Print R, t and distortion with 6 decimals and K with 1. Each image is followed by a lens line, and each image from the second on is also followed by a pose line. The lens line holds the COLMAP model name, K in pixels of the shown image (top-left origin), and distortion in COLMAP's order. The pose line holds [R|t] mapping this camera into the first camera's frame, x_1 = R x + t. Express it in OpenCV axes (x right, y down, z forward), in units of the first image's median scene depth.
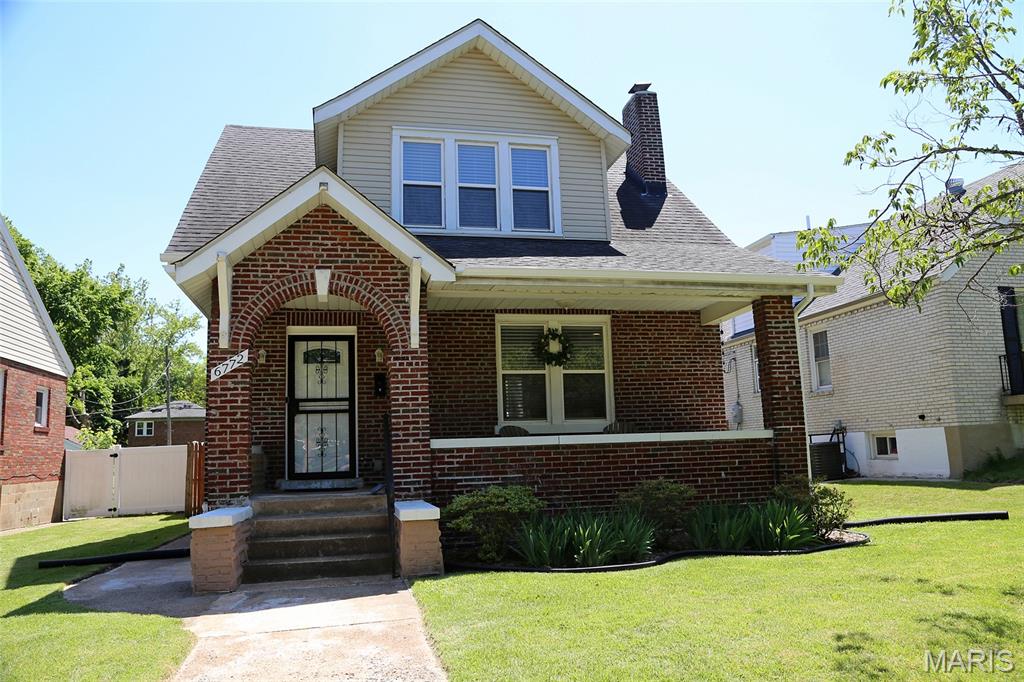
lens RADIAL K [[761.9, 0, 513.3], [0, 761.9, 346.4], [0, 0, 1]] dist [-0.065805, 0.021282]
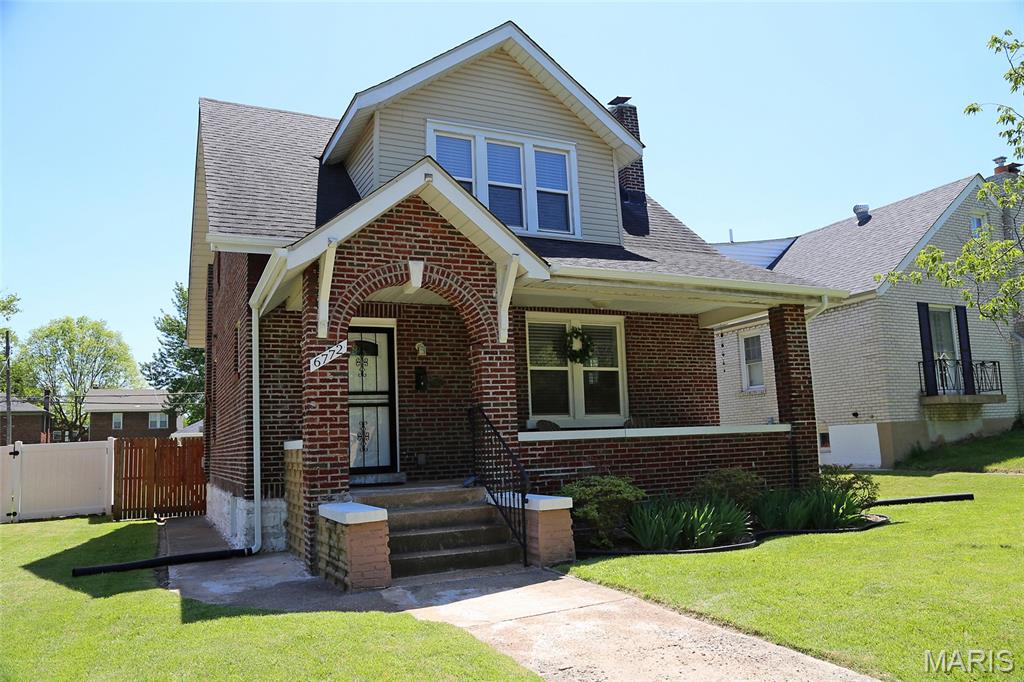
lens RADIAL K [[761.9, 0, 541.6], [0, 761.9, 343.1], [0, 0, 1]] dist [-0.065805, 0.021282]
pose [[0.972518, 0.026300, 0.231338, -0.277444], [-0.026040, 0.999652, -0.004178, 0.004744], [-0.231367, -0.001961, 0.972865, -0.003199]]
